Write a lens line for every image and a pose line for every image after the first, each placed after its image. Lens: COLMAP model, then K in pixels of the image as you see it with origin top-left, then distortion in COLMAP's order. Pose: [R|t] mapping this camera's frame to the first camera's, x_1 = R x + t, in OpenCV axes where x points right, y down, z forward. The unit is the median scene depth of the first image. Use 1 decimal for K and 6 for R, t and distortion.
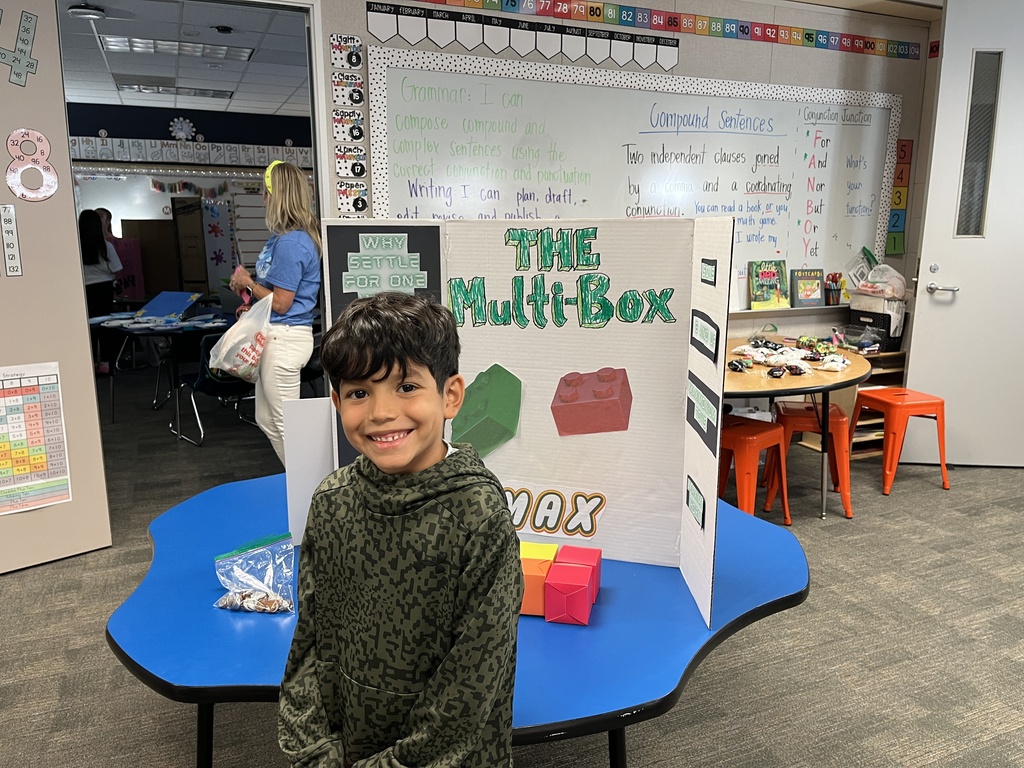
lens RADIAL K [[772.8, 0, 516.4], [0, 772.8, 384.6], [0, 0, 1]] dist [0.038021, -0.072753]
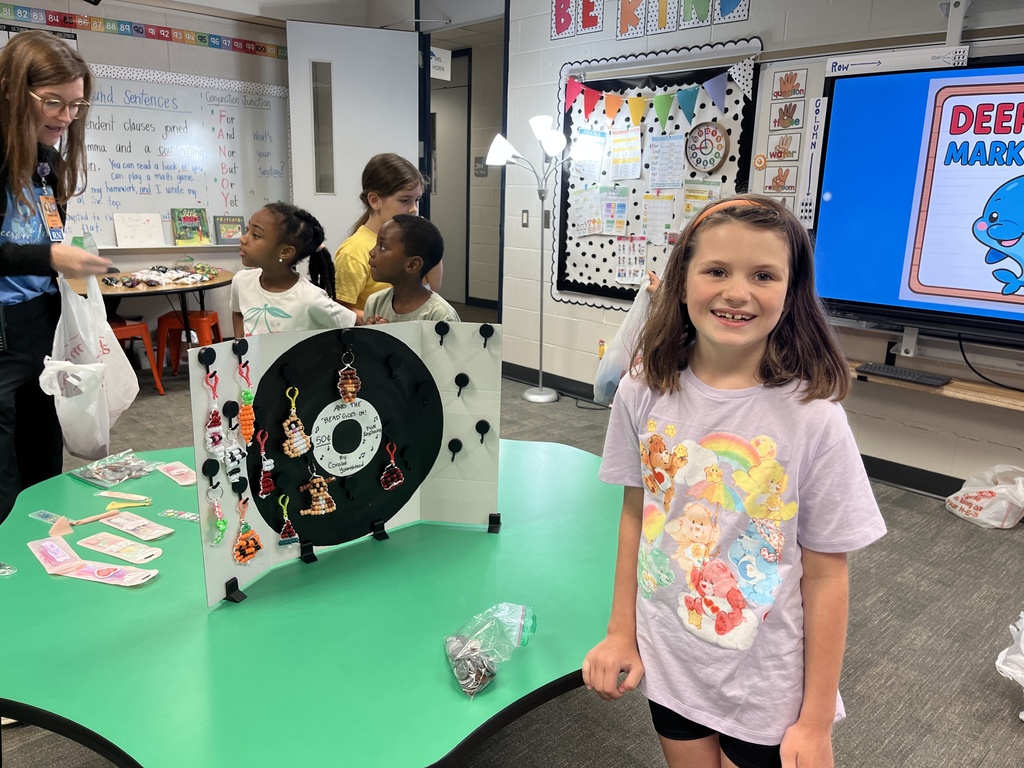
lens RADIAL K [[772.8, 0, 517.5], [0, 772.8, 381.4], [0, 0, 1]] dist [0.038021, -0.072753]
pose [[0.934546, -0.052490, 0.351950, 0.372550], [0.038775, 0.998193, 0.045910, 0.094902], [-0.353724, -0.029258, 0.934892, -0.437818]]
